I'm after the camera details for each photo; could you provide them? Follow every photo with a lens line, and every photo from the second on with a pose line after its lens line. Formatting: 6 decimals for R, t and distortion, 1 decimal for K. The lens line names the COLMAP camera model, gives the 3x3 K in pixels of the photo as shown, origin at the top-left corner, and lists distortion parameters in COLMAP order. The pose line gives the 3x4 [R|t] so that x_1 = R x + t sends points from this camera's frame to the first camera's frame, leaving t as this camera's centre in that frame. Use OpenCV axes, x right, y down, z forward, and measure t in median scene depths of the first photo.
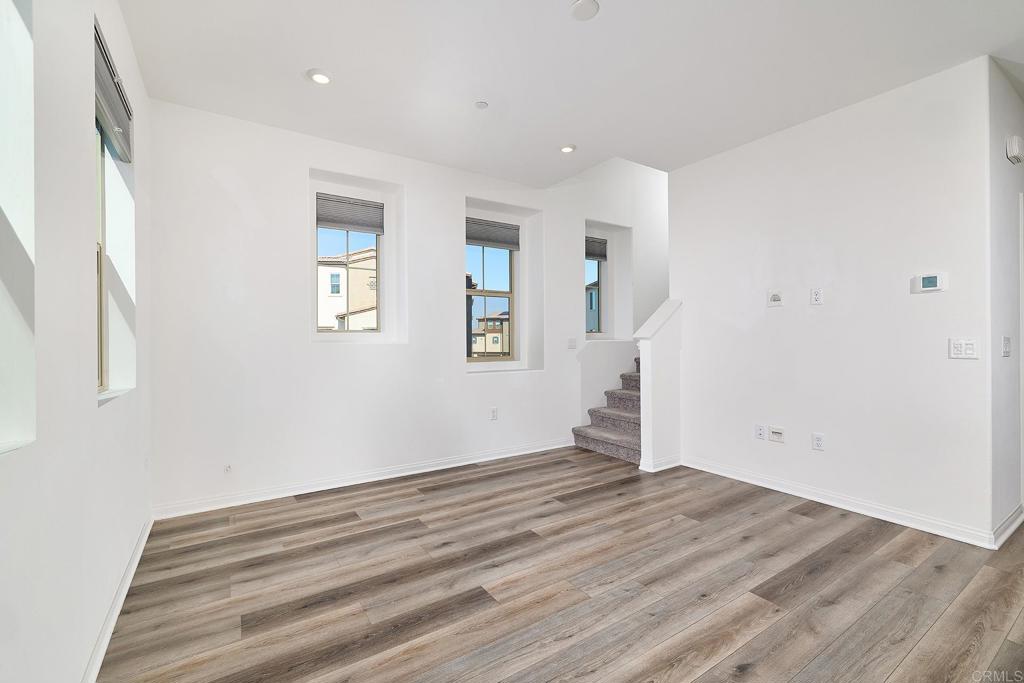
lens RADIAL K [[441.6, 0, 505.9], [0, 441.6, 321.3], [0, 0, 1]] dist [-0.001764, -0.000635]
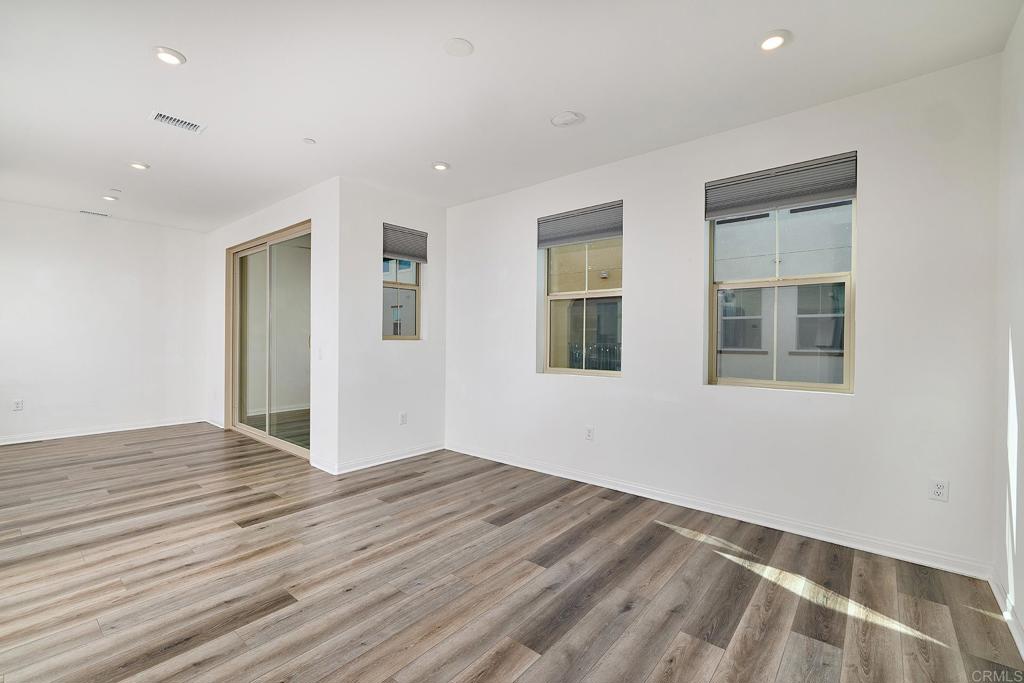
lens RADIAL K [[441.6, 0, 505.3], [0, 441.6, 334.8], [0, 0, 1]] dist [-0.001764, -0.000635]
pose [[-0.958422, -0.006981, -0.285269, 0.296870], [0.006630, 0.998886, -0.046720, 0.035374], [0.285278, -0.046669, -0.957308, 1.644485]]
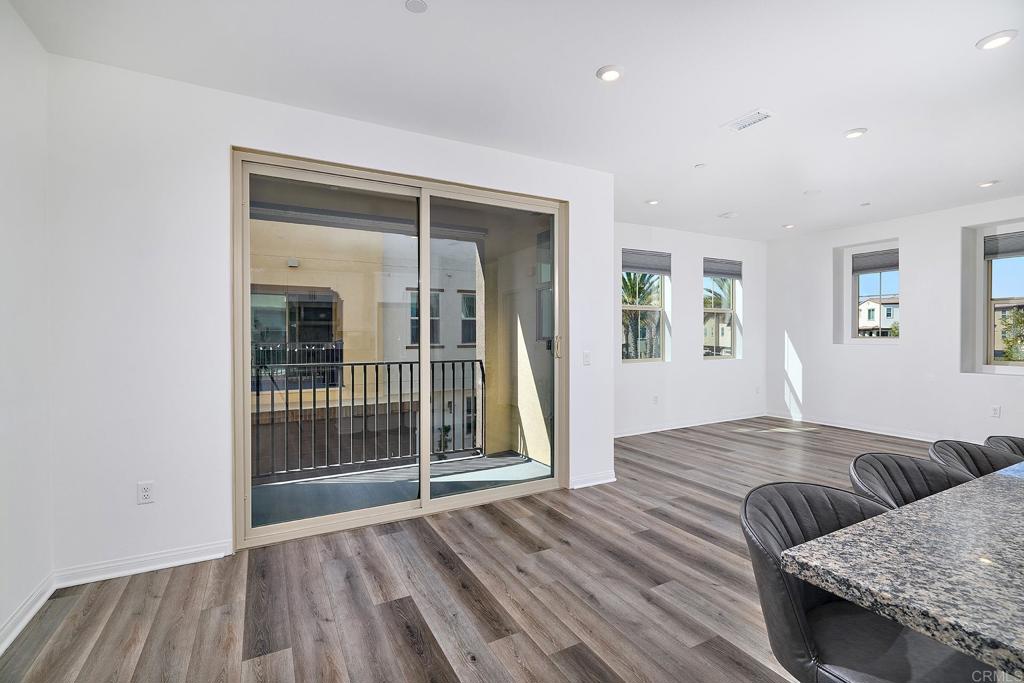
lens RADIAL K [[463.4, 0, 510.0], [0, 463.4, 338.5], [0, 0, 1]] dist [0.000367, -0.000191]
pose [[-0.078691, 0.012936, -0.996815, 1.999210], [0.041986, 0.999072, 0.009651, -0.067783], [0.996014, -0.041093, -0.079161, -0.204653]]
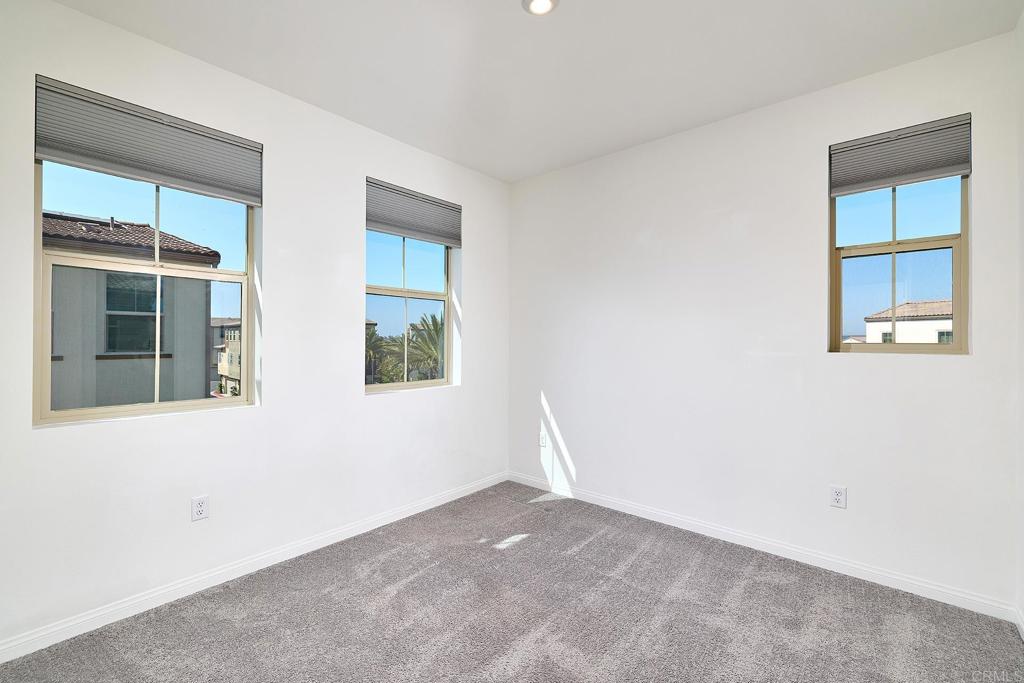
lens RADIAL K [[441.7, 0, 510.6], [0, 441.7, 341.2], [0, 0, 1]] dist [0.001360, 0.000434]
pose [[0.272522, 0.008565, -0.962111, 0.605315], [0.033796, 0.999258, 0.018469, -0.028008], [0.961556, -0.037549, 0.272031, 0.684557]]
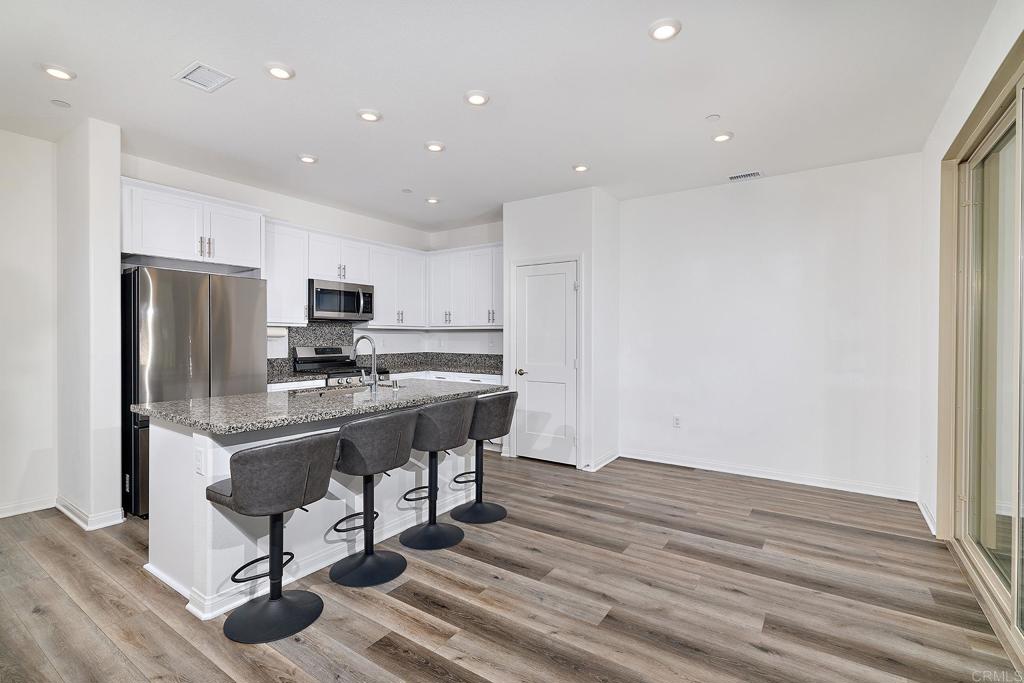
lens RADIAL K [[463.4, 0, 510.0], [0, 463.4, 337.0], [0, 0, 1]] dist [0.000367, -0.000191]
pose [[-0.385493, 0.002441, 0.922708, 0.375478], [-0.037292, 0.999138, -0.018224, -0.031290], [-0.921957, -0.041435, -0.385070, 0.492212]]
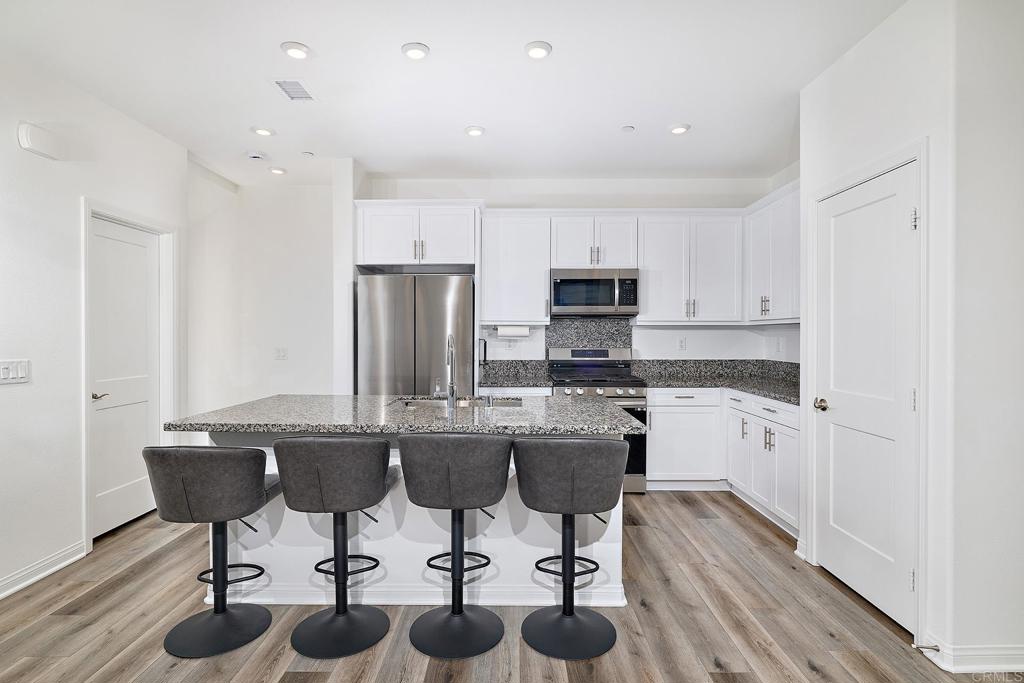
lens RADIAL K [[512.1, 0, 517.3], [0, 512.1, 338.5], [0, 0, 1]] dist [0.001421, -0.001597]
pose [[0.546697, 0.000282, 0.837331, 0.845292], [-0.036902, 0.999036, 0.023757, -0.065533], [-0.836517, -0.043887, 0.546180, -0.323561]]
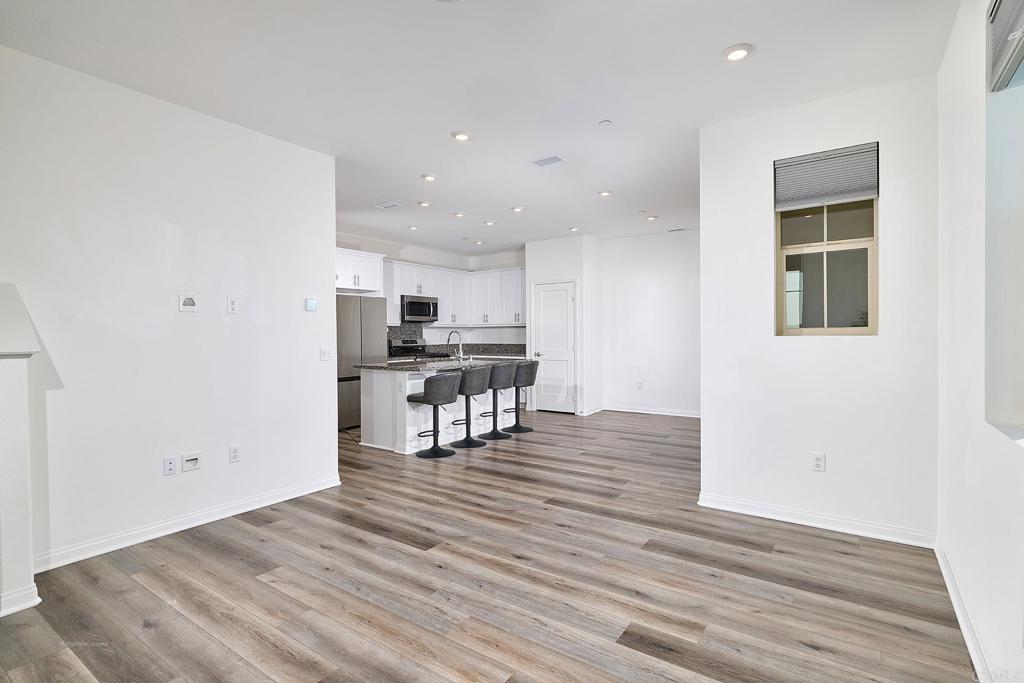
lens RADIAL K [[490.8, 0, 511.4], [0, 490.8, 338.7], [0, 0, 1]] dist [0.000200, 0.000400]
pose [[-0.373580, -0.002191, 0.927595, -0.643761], [-0.027809, 0.999574, -0.008839, 0.009125], [-0.927181, -0.029098, -0.373482, 1.006602]]
